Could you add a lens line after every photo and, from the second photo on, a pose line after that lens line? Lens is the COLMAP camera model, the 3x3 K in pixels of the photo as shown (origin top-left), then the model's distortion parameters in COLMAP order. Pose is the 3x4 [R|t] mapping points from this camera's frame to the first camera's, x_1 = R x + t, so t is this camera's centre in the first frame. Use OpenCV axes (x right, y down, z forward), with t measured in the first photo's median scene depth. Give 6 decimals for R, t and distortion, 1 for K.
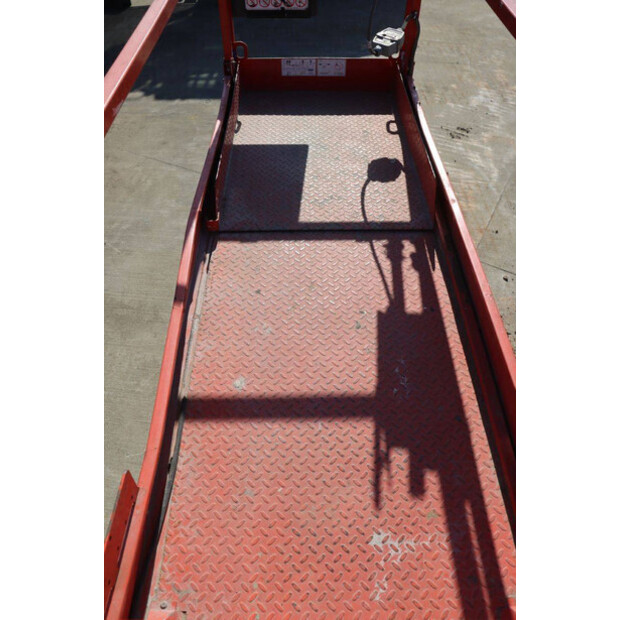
lens RADIAL K [[503.7, 0, 310.0], [0, 503.7, 310.0], [0, 0, 1]] dist [-0.092227, -0.001065]
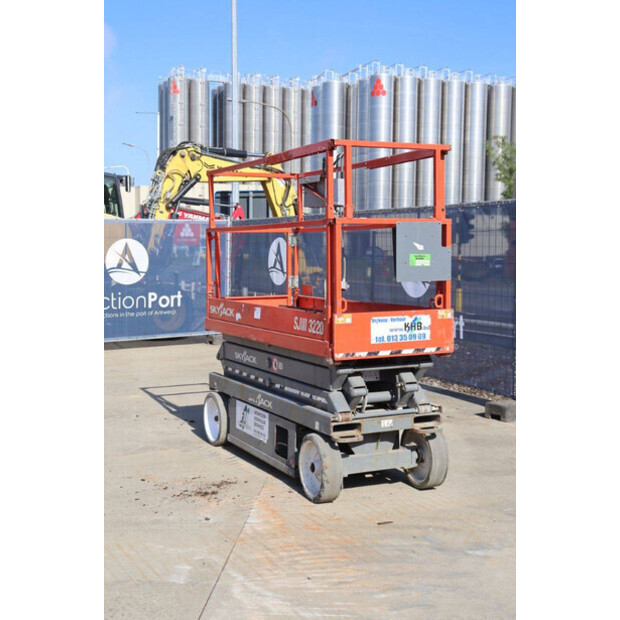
lens RADIAL K [[893.0, 0, 310.0], [0, 893.0, 310.0], [0, 0, 1]] dist [0.106115, 0.032339]
pose [[-0.907991, 0.031090, -0.417836, 1.223211], [-0.308794, 0.624380, 0.717492, -2.154042], [0.283195, 0.780502, -0.557331, 2.249657]]
